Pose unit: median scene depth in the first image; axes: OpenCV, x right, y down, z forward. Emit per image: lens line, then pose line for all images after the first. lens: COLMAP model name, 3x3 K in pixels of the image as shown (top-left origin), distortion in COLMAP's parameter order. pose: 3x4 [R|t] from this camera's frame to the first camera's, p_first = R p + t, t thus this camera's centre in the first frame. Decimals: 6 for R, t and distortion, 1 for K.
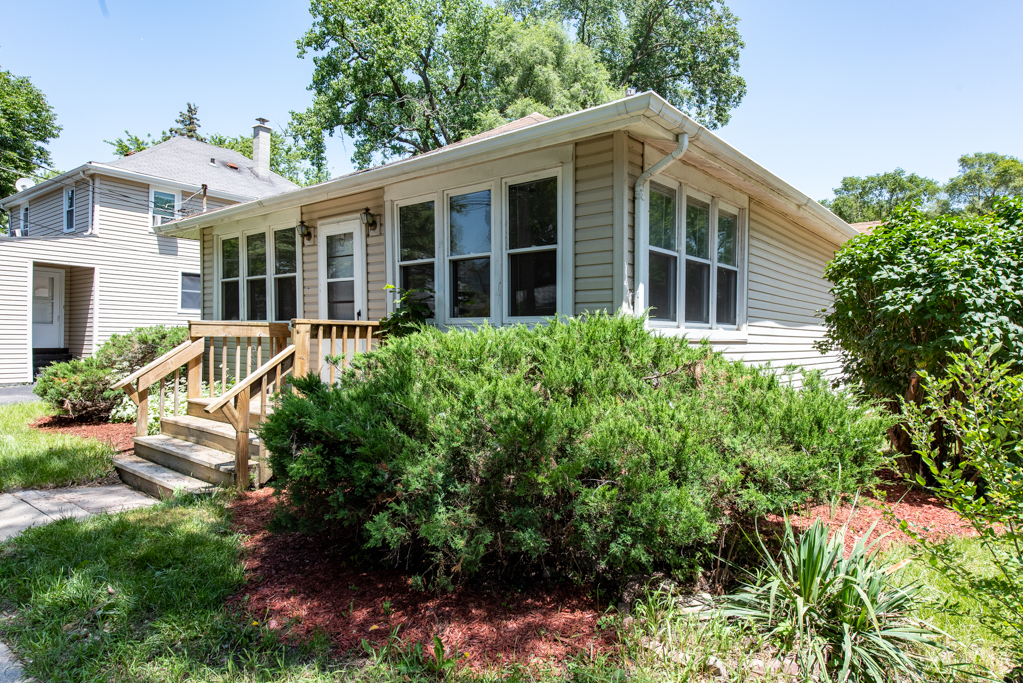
lens RADIAL K [[623.4, 0, 509.2], [0, 623.4, 342.9], [0, 0, 1]] dist [0.002109, -0.000100]
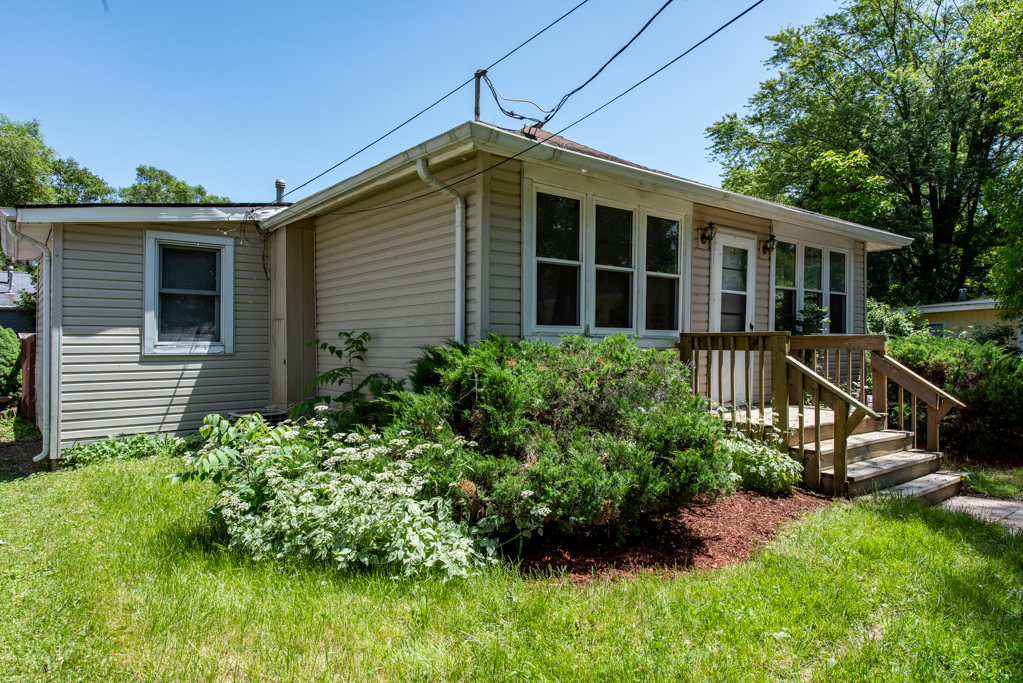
lens RADIAL K [[623.4, 0, 509.4], [0, 623.4, 340.9], [0, 0, 1]] dist [0.002109, -0.000100]
pose [[0.226347, -0.007521, 0.974018, -1.117115], [0.005009, 0.999966, 0.006558, -0.024786], [-0.974034, 0.003394, 0.226377, 0.929028]]
